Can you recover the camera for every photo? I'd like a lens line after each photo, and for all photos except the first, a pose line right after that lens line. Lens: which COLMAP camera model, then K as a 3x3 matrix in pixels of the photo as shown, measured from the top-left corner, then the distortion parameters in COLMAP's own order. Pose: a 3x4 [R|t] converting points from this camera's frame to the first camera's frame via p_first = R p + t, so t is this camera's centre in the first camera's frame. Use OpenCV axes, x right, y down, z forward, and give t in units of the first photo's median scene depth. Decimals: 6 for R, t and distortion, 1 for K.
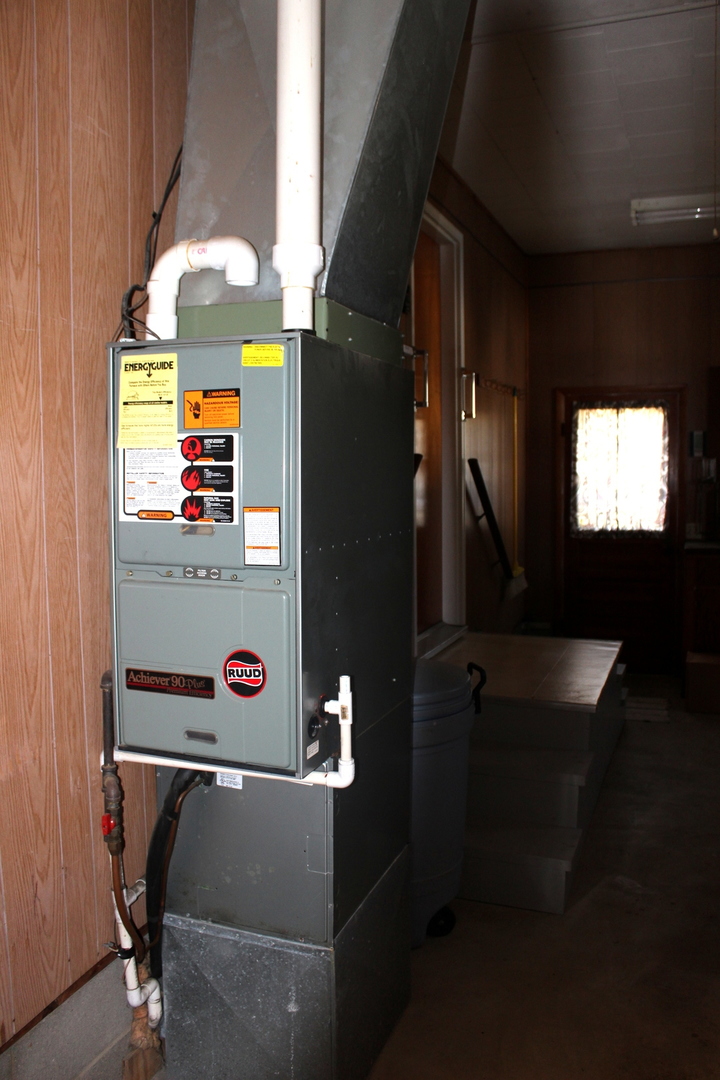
lens RADIAL K [[911.3, 0, 364.8], [0, 911.3, 531.9], [0, 0, 1]] dist [-0.170694, 0.141319]
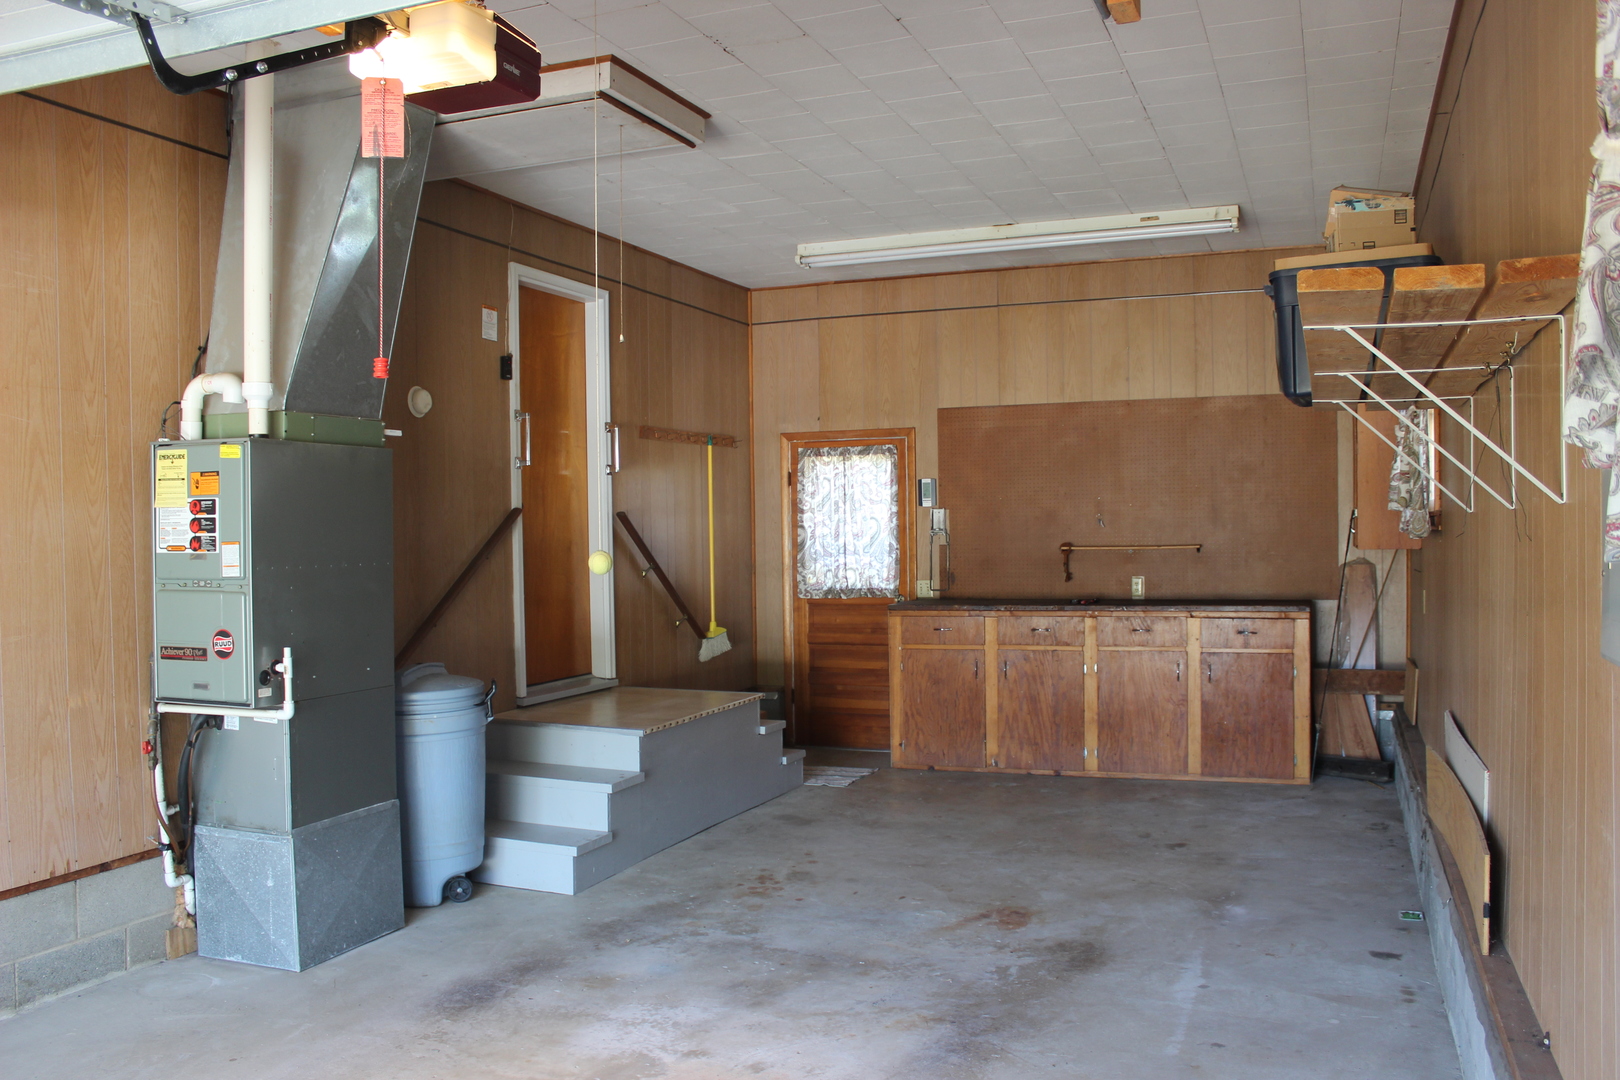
lens RADIAL K [[1367.0, 0, 811.1], [0, 1367.0, 538.7], [0, 0, 1]] dist [-0.170694, 0.141319]
pose [[0.999851, -0.012276, -0.012129, 0.937036], [0.011465, 0.997830, -0.064837, 0.130923], [0.012899, 0.064688, 0.997822, -1.356114]]
